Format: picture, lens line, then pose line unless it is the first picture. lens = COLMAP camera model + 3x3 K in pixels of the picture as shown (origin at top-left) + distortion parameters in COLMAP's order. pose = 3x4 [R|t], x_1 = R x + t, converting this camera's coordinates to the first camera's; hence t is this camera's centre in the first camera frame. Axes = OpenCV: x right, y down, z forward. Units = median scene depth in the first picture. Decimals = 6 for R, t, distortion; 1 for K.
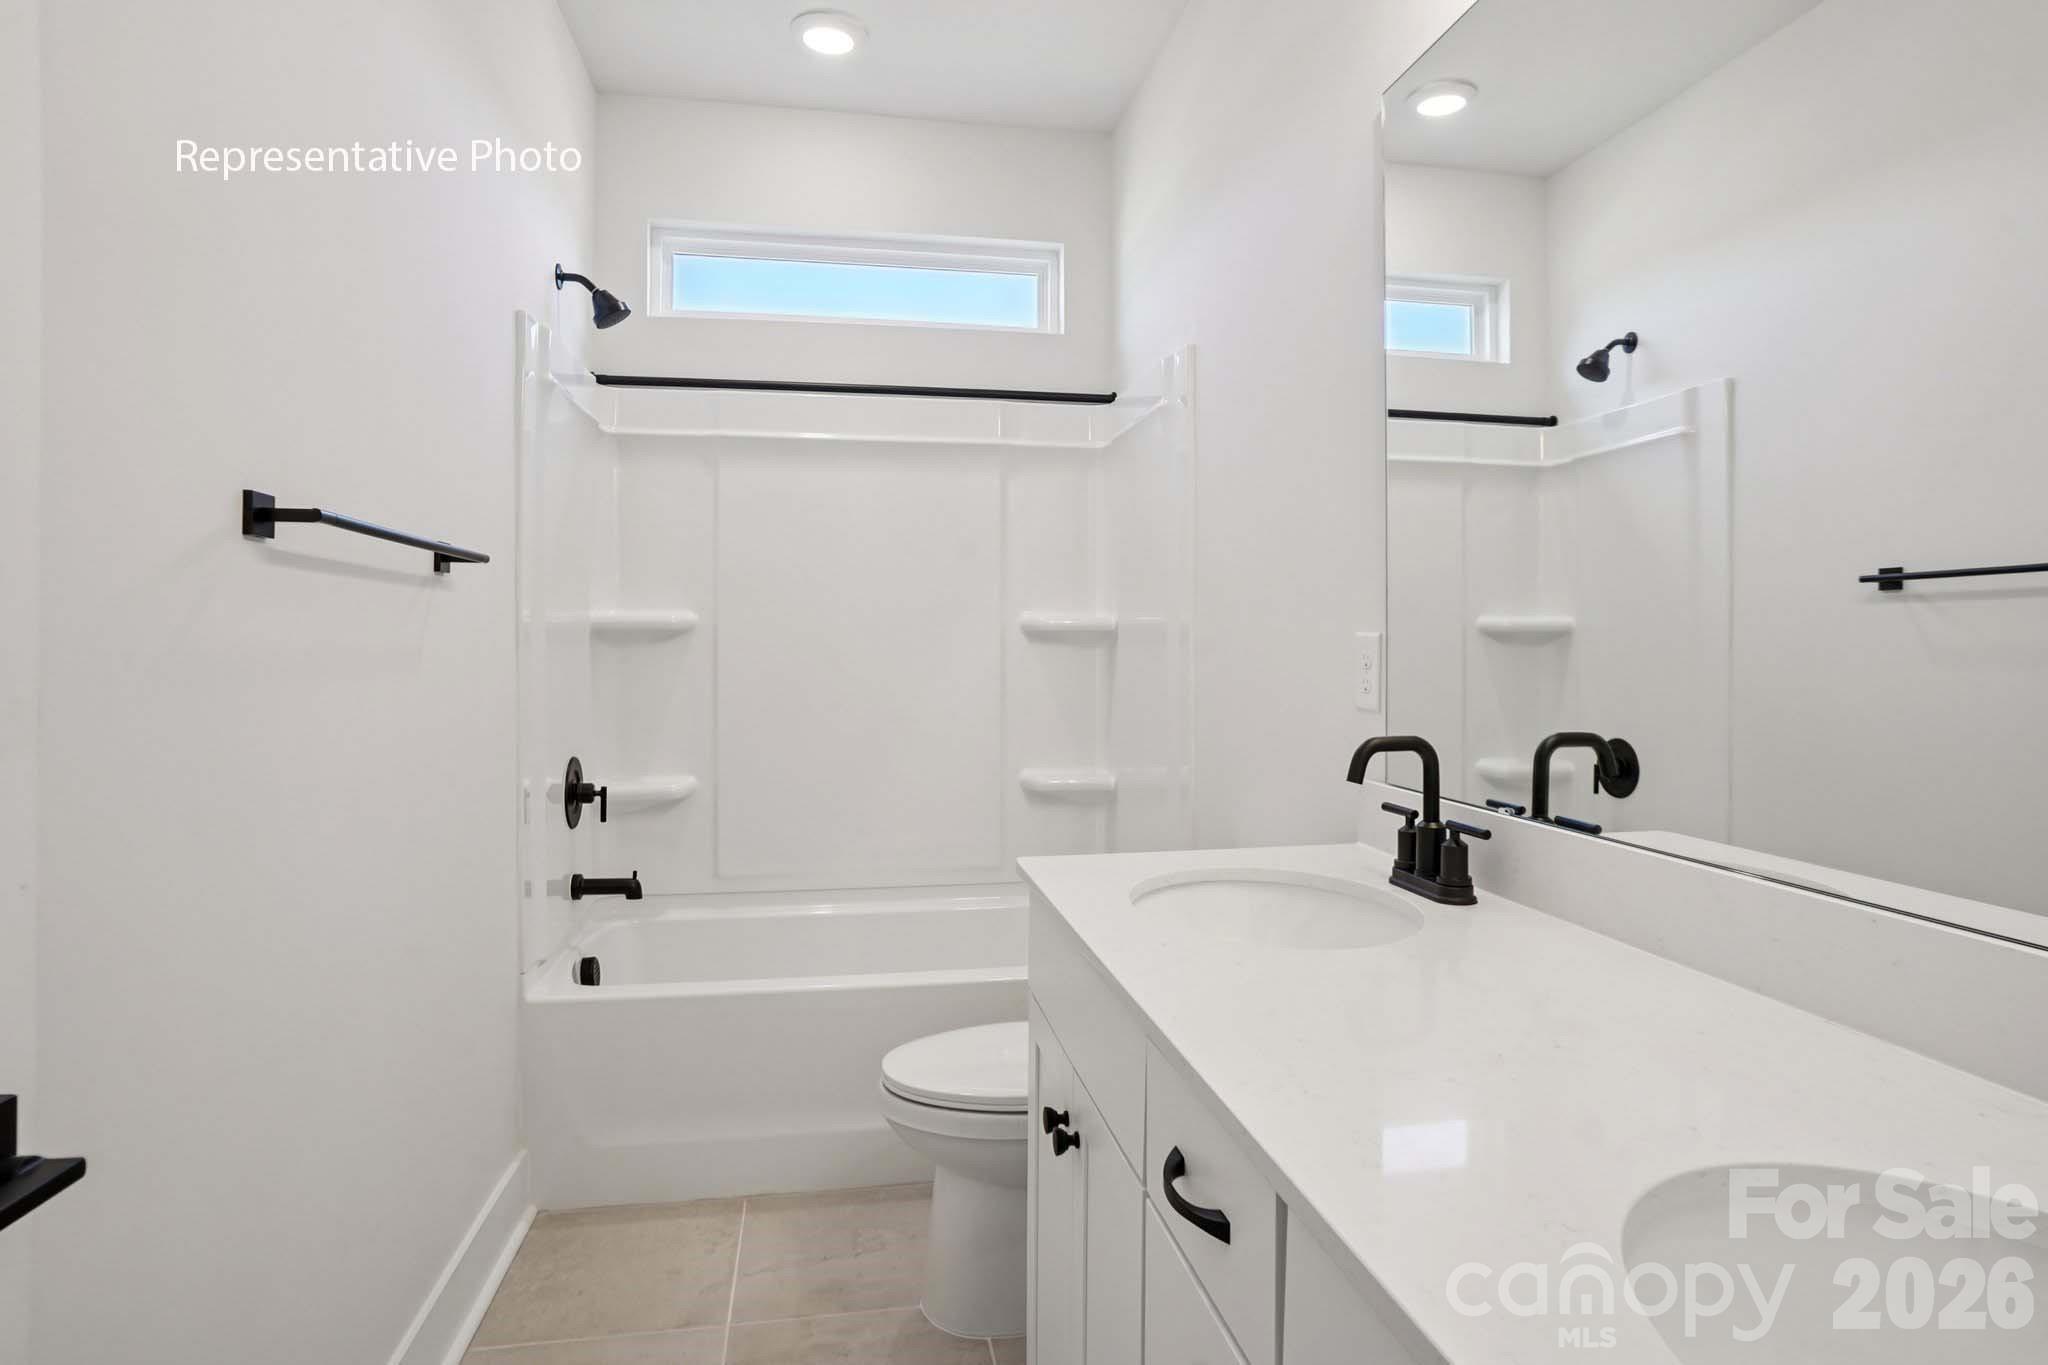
lens RADIAL K [[1082.7, 0, 1032.0], [0, 1082.7, 665.0], [0, 0, 1]] dist [-0.048383, 0.031464]
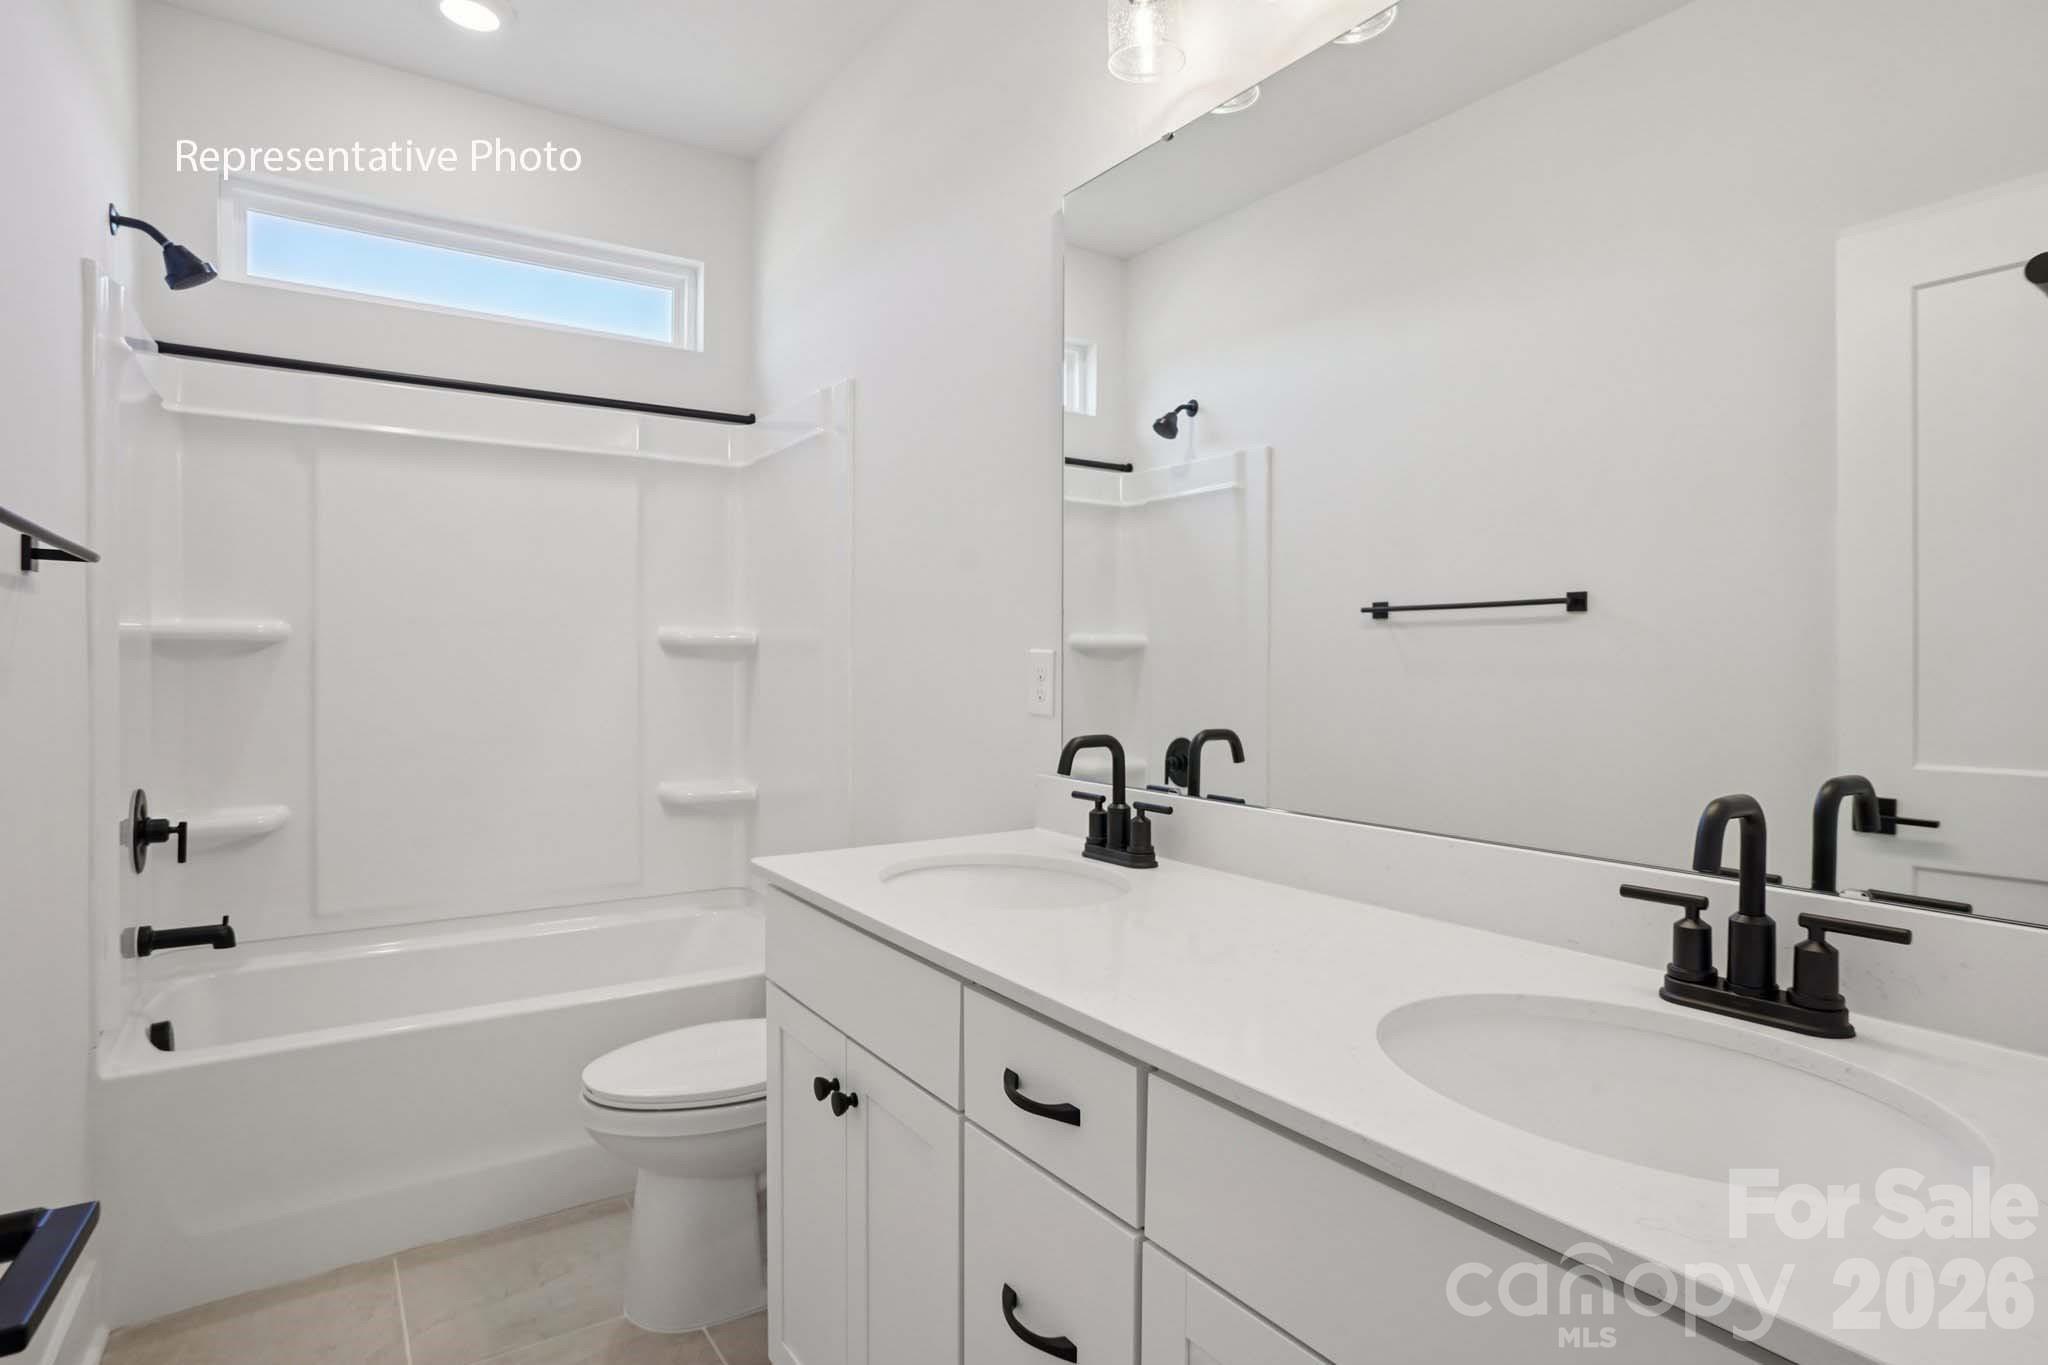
lens RADIAL K [[1082.7, 0, 1008.2], [0, 1082.7, 684.4], [0, 0, 1]] dist [-0.048383, 0.031464]
pose [[0.921066, -0.006934, 0.389344, -0.120862], [0.004906, 0.999969, 0.006202, 0.000676], [-0.389375, -0.003802, 0.921071, -0.047391]]
